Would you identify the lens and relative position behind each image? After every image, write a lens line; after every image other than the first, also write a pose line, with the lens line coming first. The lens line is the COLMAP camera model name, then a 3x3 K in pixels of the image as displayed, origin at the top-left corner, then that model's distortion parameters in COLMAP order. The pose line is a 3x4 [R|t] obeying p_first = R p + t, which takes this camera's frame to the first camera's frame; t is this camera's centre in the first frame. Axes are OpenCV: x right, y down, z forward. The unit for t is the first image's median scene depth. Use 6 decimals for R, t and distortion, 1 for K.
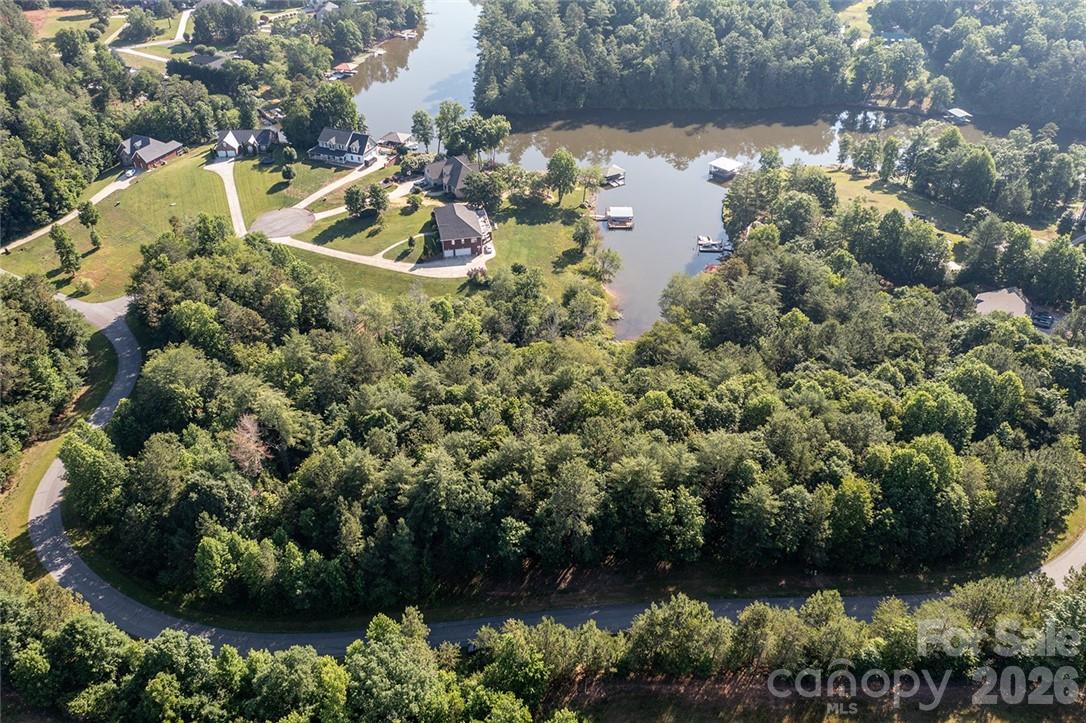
lens RADIAL K [[859.7, 0, 539.6], [0, 859.7, 349.0], [0, 0, 1]] dist [-0.022082, 0.014486]
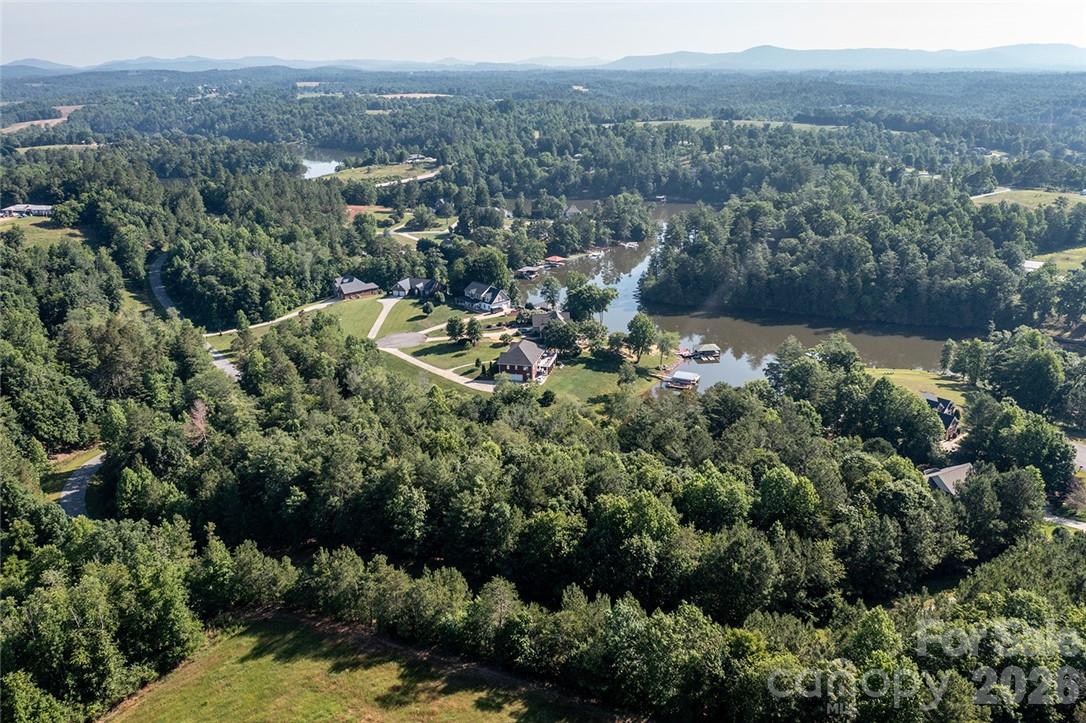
lens RADIAL K [[859.7, 0, 539.6], [0, 859.7, 349.0], [0, 0, 1]] dist [-0.022082, 0.014486]
pose [[0.906100, 0.122591, -0.404912, 0.355019], [-0.234372, 0.942261, -0.239194, 0.105251], [0.352210, 0.311634, 0.882515, -0.011048]]
